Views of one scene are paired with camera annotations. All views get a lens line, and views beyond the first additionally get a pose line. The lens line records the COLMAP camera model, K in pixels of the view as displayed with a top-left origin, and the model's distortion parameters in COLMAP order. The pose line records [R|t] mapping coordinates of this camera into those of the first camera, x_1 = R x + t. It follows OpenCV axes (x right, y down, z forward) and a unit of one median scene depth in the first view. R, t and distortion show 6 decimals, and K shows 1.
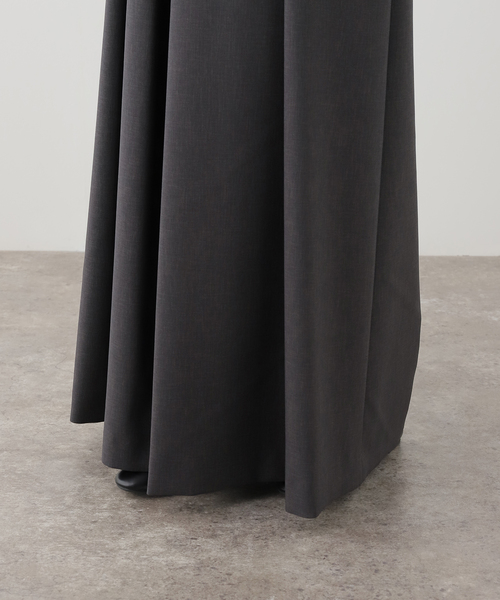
lens RADIAL K [[1021.5, 0, 250.0], [0, 1021.5, 300.0], [0, 0, 1]] dist [0.016910, 0.083320]
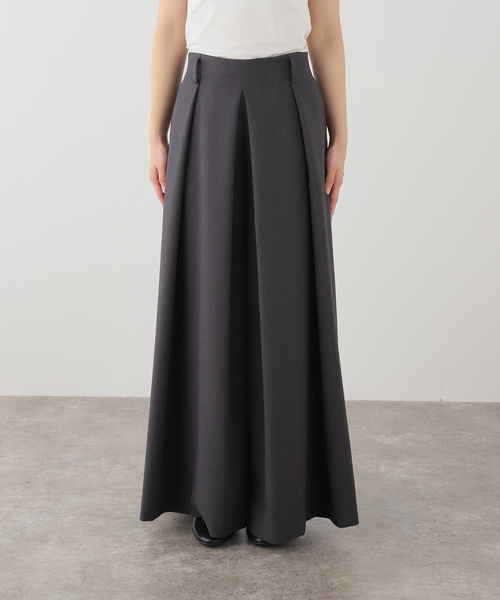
lens RADIAL K [[1021.5, 0, 250.0], [0, 1021.5, 300.0], [0, 0, 1]] dist [0.016910, 0.083320]
pose [[0.999620, 0.005228, 0.027074, -0.011682], [-0.001515, 0.990794, -0.135372, 0.023999], [-0.027533, 0.135280, 0.990425, -0.822017]]
